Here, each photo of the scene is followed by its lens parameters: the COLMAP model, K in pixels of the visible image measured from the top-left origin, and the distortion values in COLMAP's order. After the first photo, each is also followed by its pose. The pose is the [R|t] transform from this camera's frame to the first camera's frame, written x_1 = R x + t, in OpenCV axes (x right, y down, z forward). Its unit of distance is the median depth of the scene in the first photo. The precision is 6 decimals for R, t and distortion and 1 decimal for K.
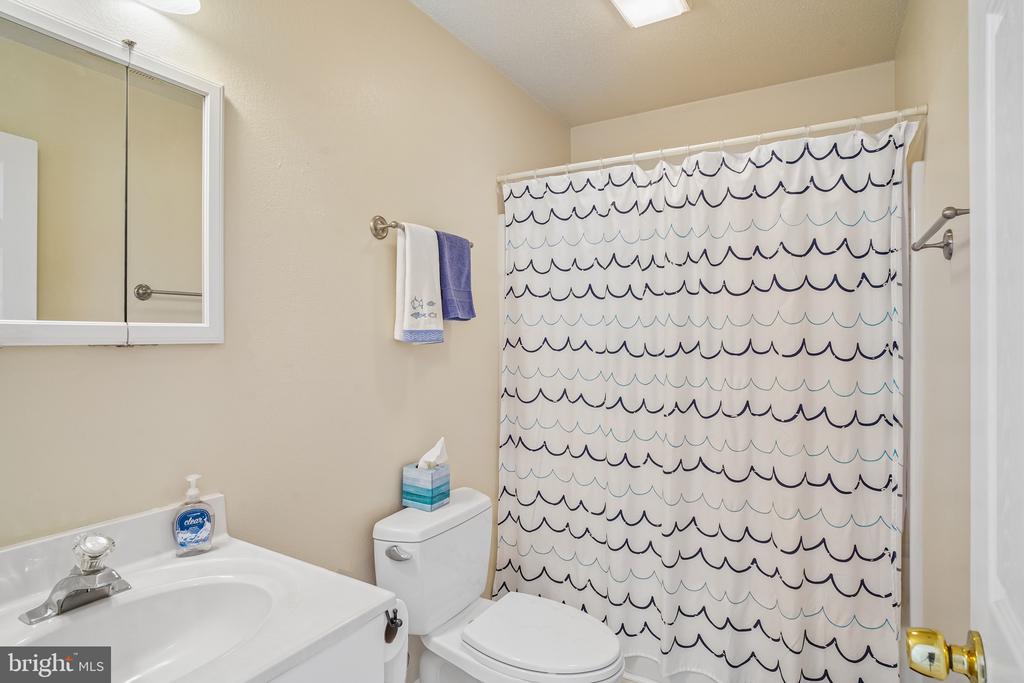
lens RADIAL K [[538.9, 0, 505.8], [0, 538.9, 338.4], [0, 0, 1]] dist [-0.033548, 0.015829]
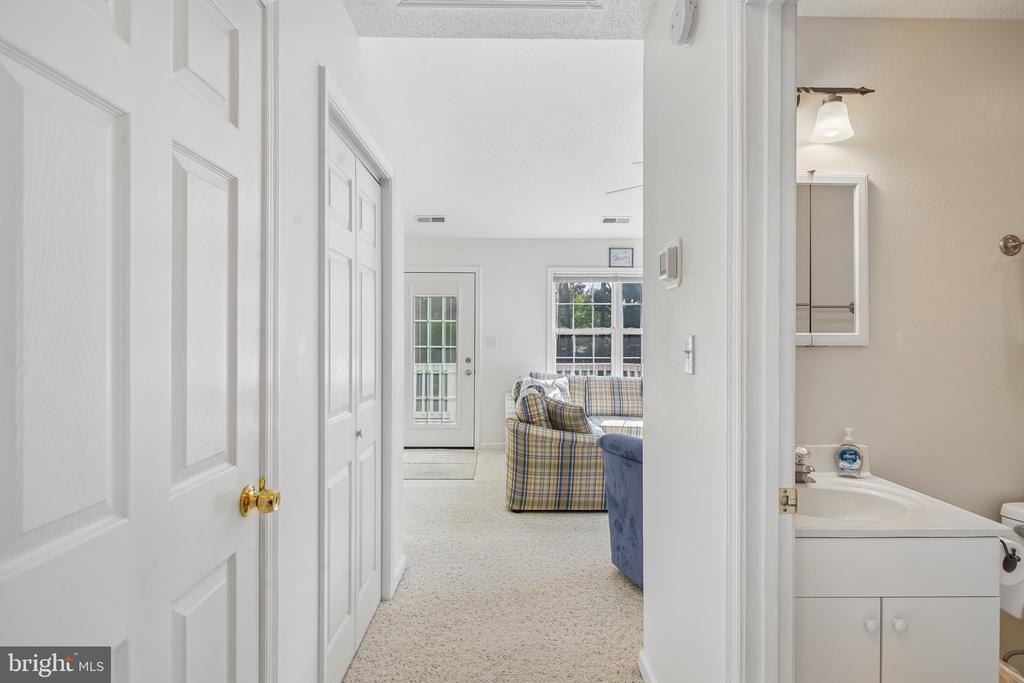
lens RADIAL K [[538.9, 0, 506.2], [0, 538.9, 335.7], [0, 0, 1]] dist [-0.033548, 0.015829]
pose [[0.516813, -0.002302, -0.856095, 0.248726], [-0.008058, 0.999939, -0.007553, 0.000940], [0.856060, 0.010802, 0.516763, -0.707269]]
